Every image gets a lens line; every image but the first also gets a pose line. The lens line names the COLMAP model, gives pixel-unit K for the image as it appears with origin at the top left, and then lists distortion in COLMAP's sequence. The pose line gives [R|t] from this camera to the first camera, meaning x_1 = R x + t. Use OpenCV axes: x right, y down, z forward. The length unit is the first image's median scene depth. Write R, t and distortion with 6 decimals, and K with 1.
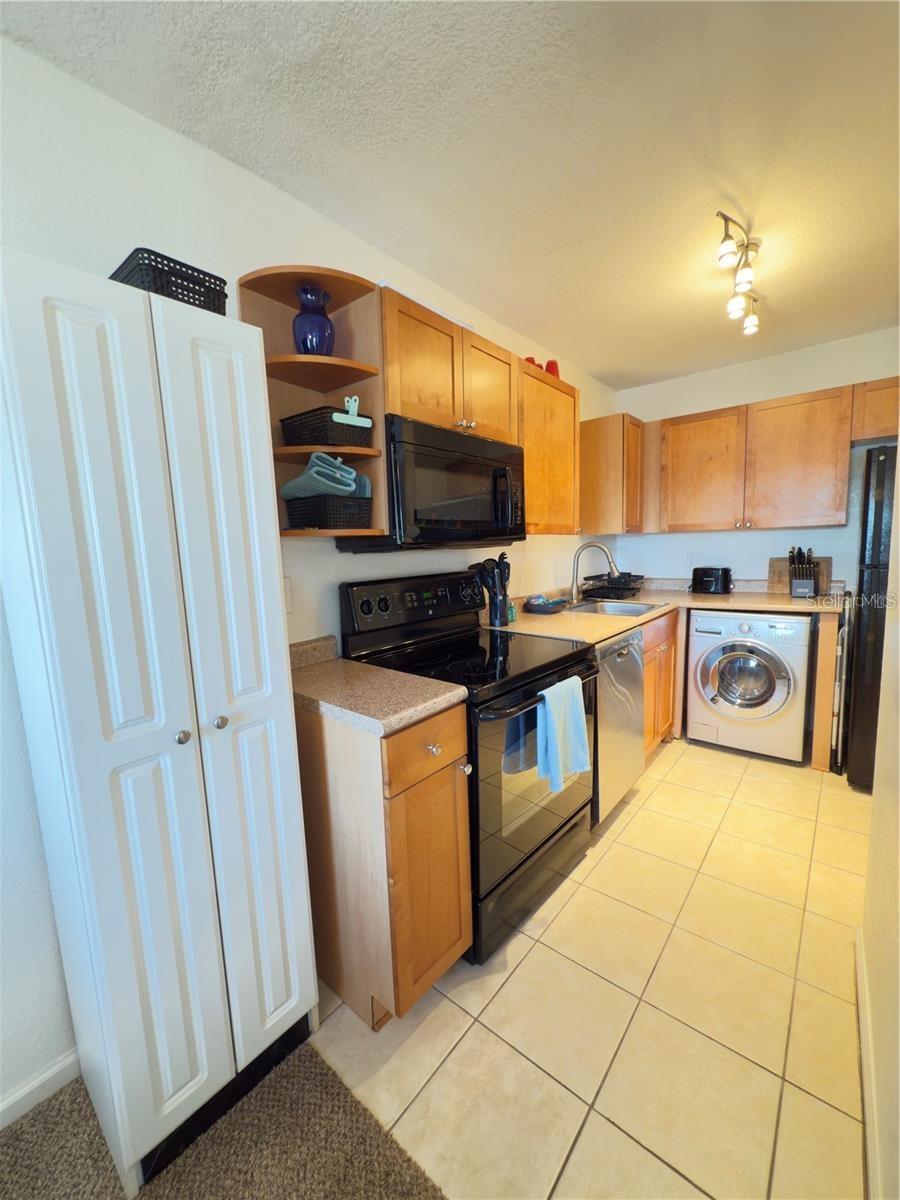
lens RADIAL K [[479.4, 0, 450.0], [0, 479.4, 600.0], [0, 0, 1]] dist [0.001652, 0.000146]
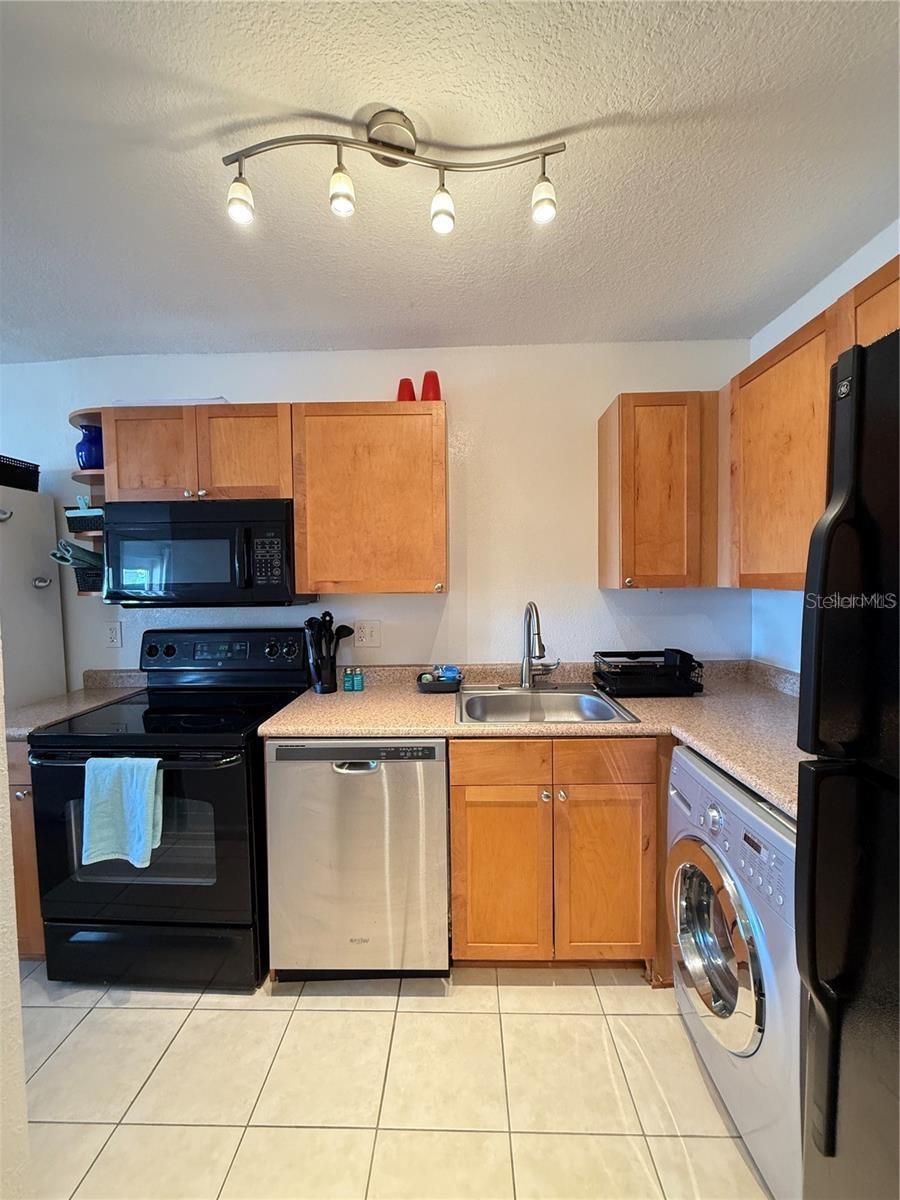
lens RADIAL K [[479.4, 0, 450.0], [0, 479.4, 600.0], [0, 0, 1]] dist [0.001652, 0.000146]
pose [[0.617380, 0.053389, -0.784851, 1.158807], [-0.094843, 0.995468, -0.006890, -0.165702], [0.780927, 0.078692, 0.619646, 0.752468]]
